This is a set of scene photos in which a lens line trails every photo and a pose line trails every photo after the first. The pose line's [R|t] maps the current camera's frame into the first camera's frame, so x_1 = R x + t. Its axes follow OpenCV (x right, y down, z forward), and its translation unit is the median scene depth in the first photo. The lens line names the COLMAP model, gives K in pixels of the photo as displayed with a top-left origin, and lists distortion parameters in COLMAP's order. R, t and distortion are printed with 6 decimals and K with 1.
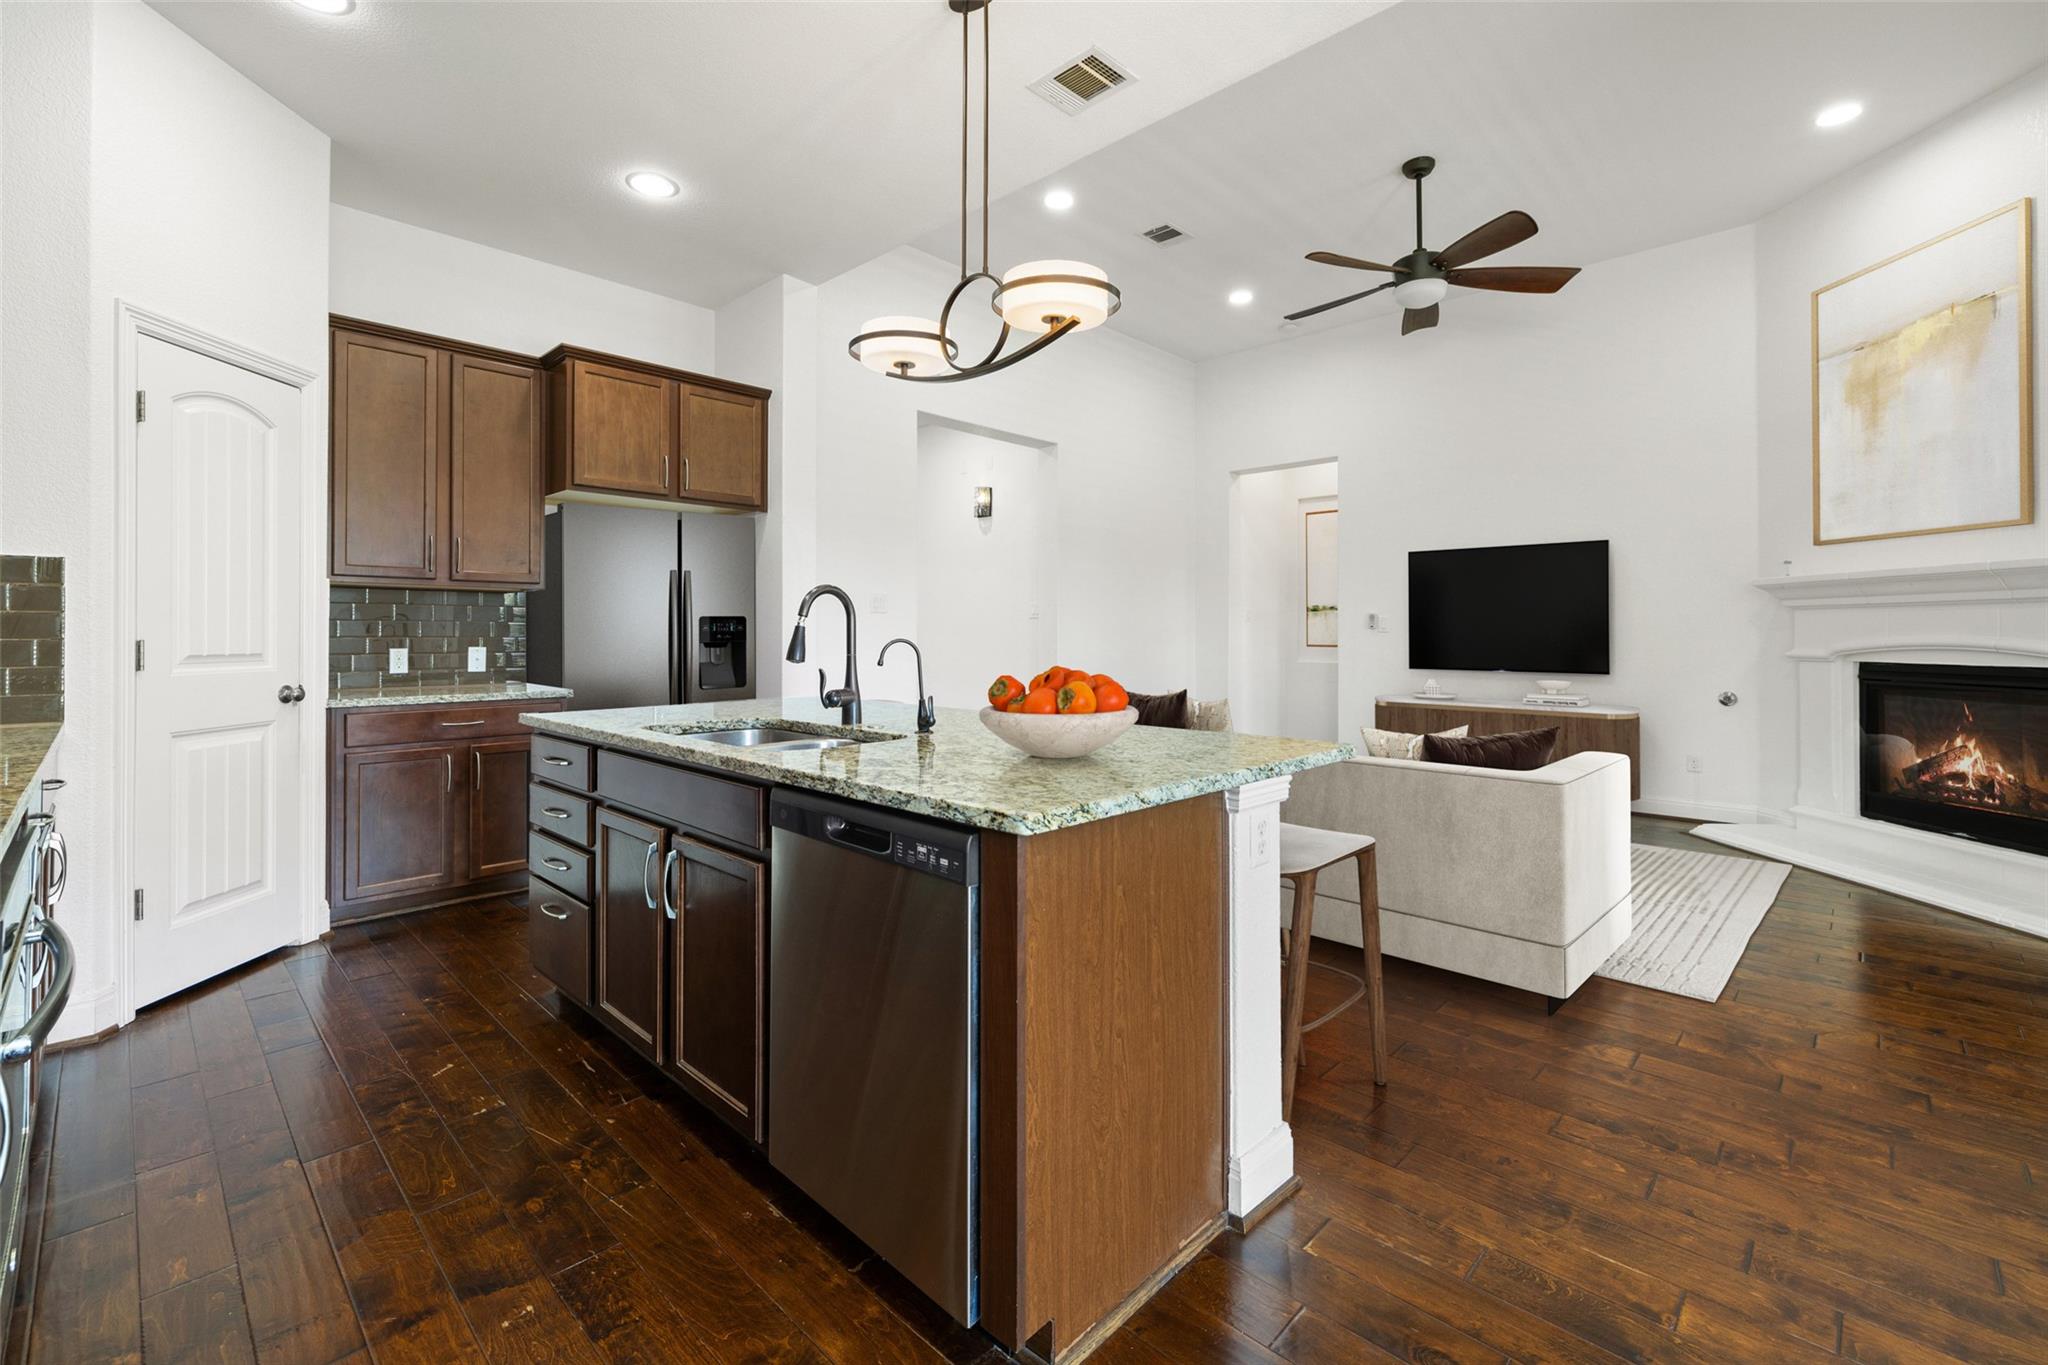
lens RADIAL K [[870.3, 0, 1014.5], [0, 870.3, 625.5], [0, 0, 1]] dist [0.003464, 0.000231]
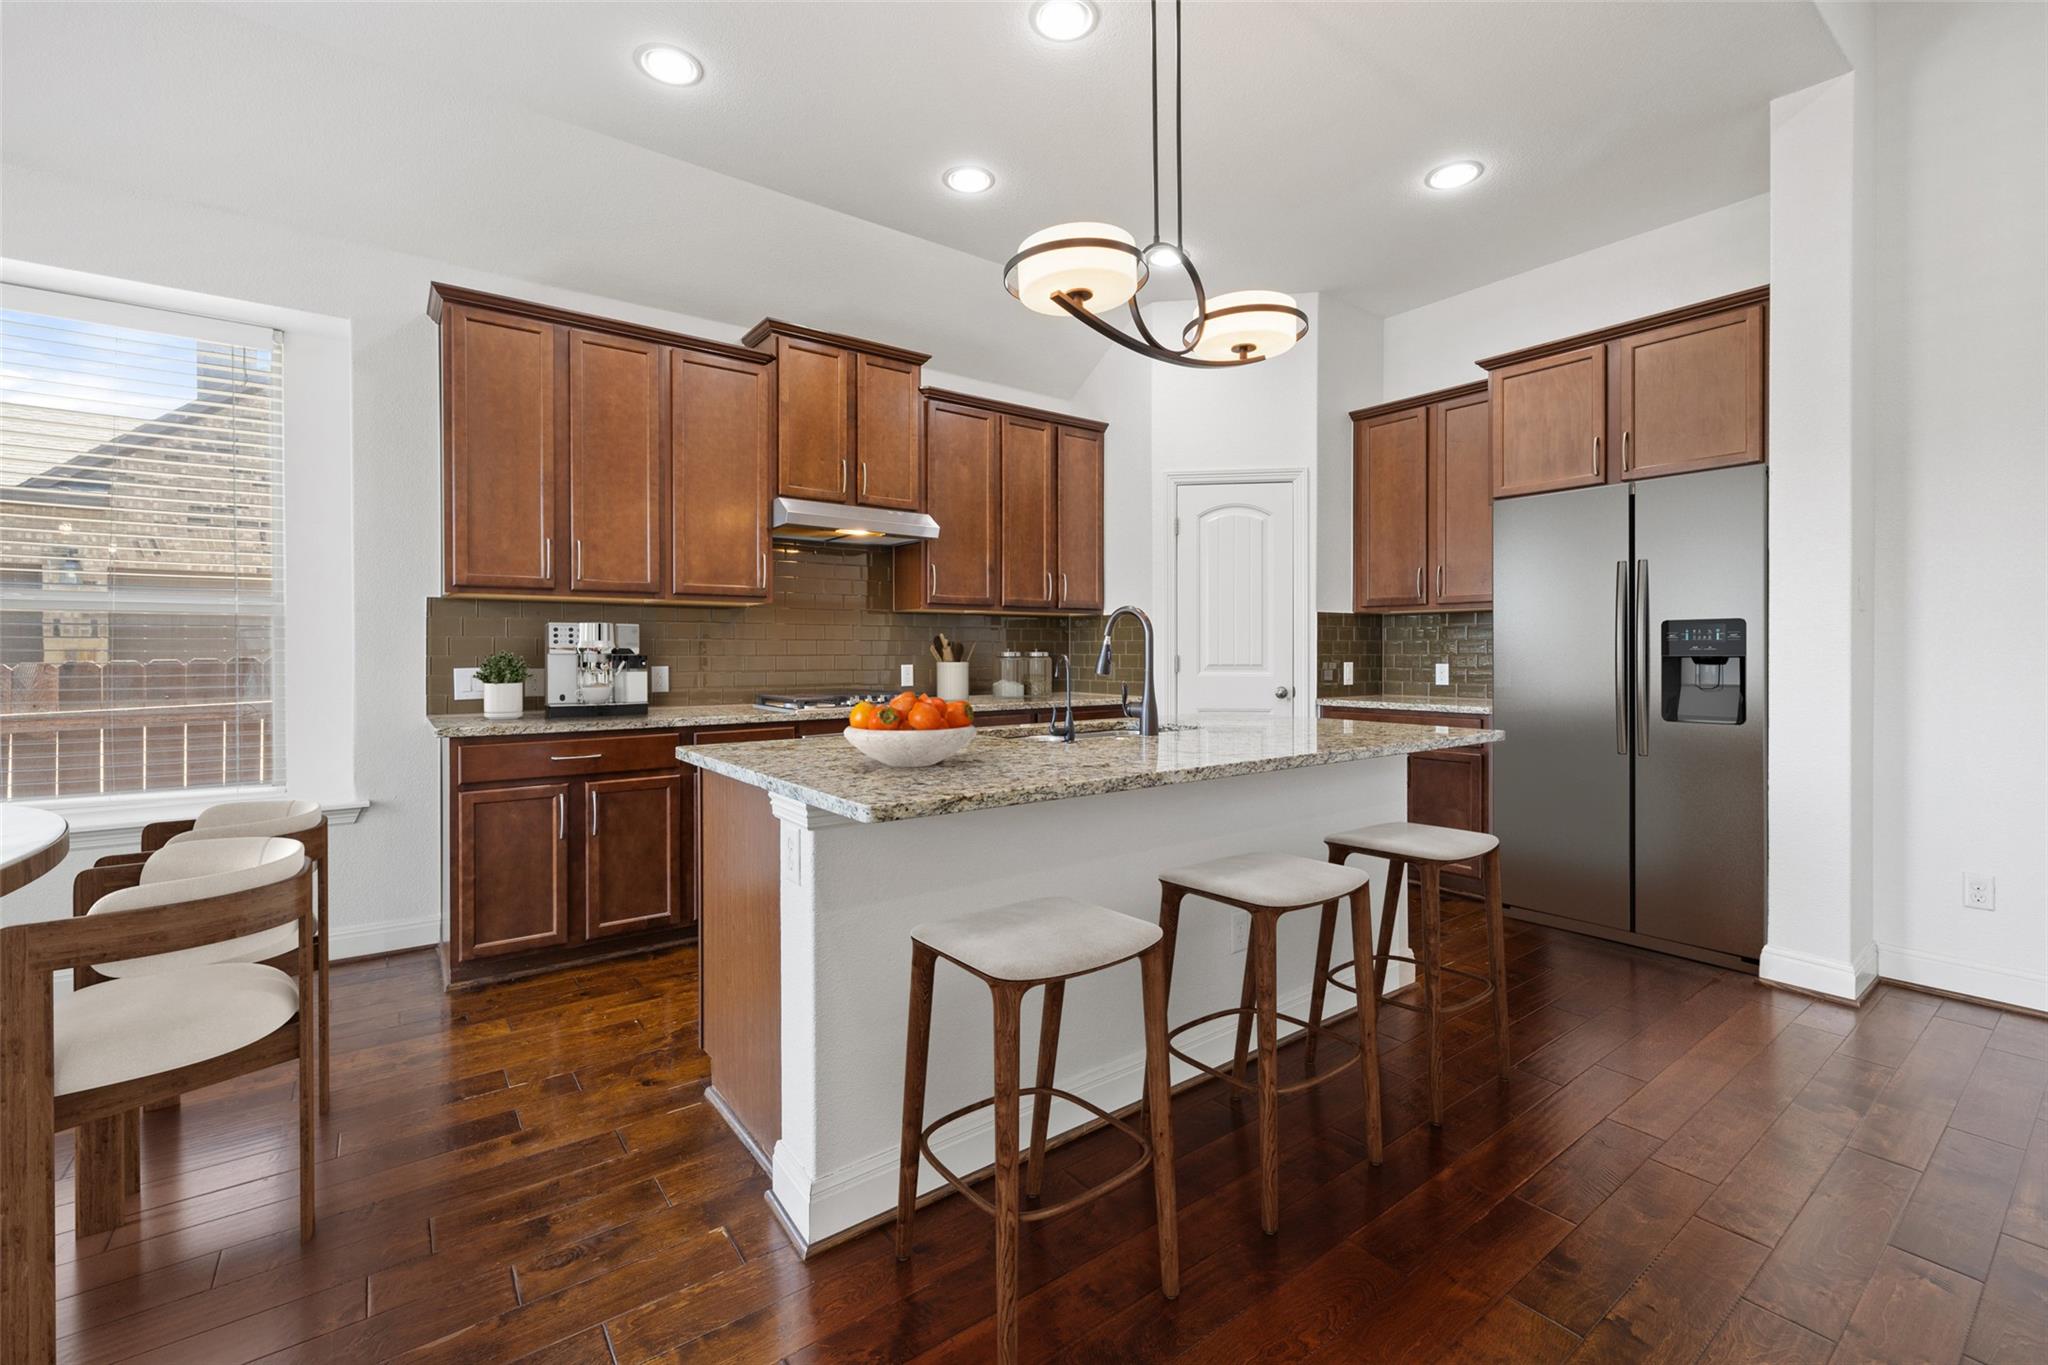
lens RADIAL K [[870.3, 0, 1033.1], [0, 870.3, 657.6], [0, 0, 1]] dist [0.003464, 0.000231]
pose [[-0.152589, 0.004229, -0.988281, 0.521159], [0.010408, 0.999942, 0.002672, 0.008463], [0.988235, -0.009879, -0.152624, 0.608909]]
